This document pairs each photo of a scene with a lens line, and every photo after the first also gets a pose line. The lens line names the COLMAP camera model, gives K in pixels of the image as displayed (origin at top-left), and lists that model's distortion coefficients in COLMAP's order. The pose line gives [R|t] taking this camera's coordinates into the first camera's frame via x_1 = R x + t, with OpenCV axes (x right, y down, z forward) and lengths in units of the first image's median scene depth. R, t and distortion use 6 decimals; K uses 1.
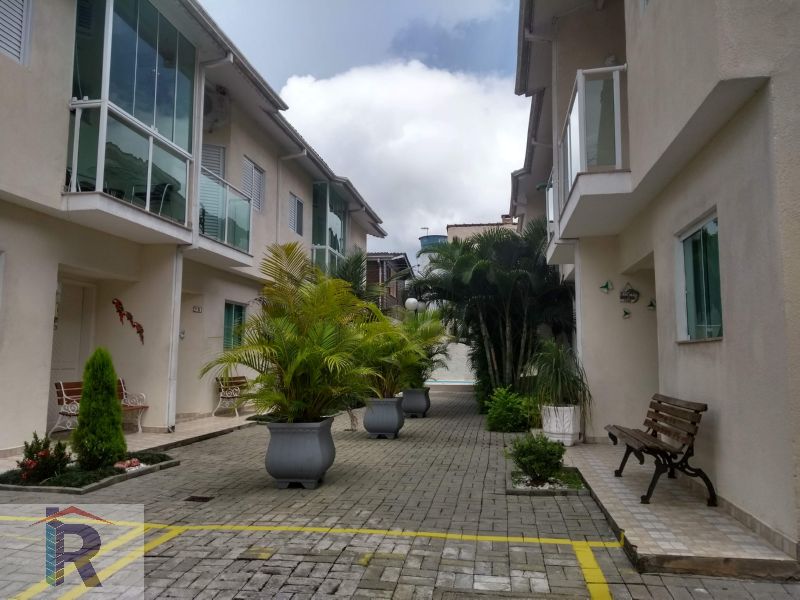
lens RADIAL K [[631.8, 0, 400.0], [0, 631.8, 300.0], [0, 0, 1]] dist [-0.001743, -0.002656]
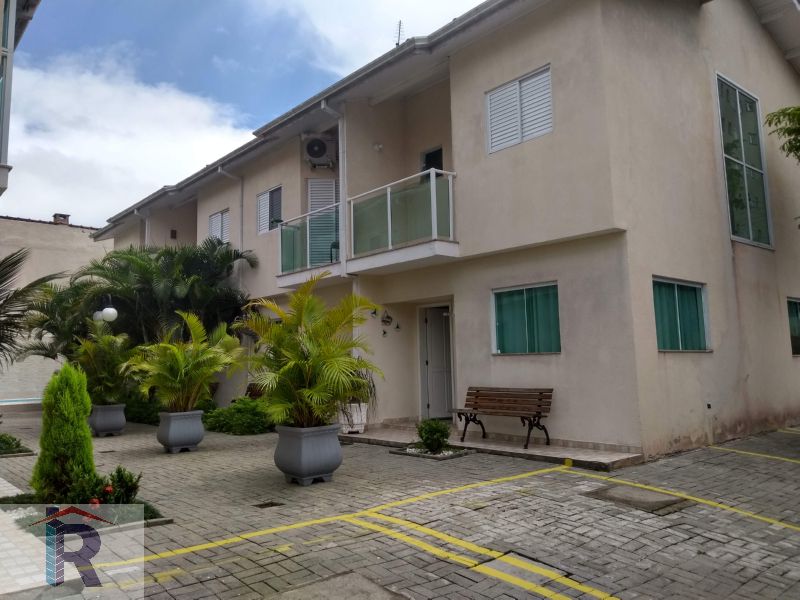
lens RADIAL K [[622.6, 0, 398.9], [0, 622.6, 294.7], [0, 0, 1]] dist [0.003615, -0.001880]
pose [[0.627350, 0.070061, 0.775579, -0.882218], [-0.052597, 0.997483, -0.047562, 0.001058], [-0.776959, -0.010955, 0.629456, 0.154985]]
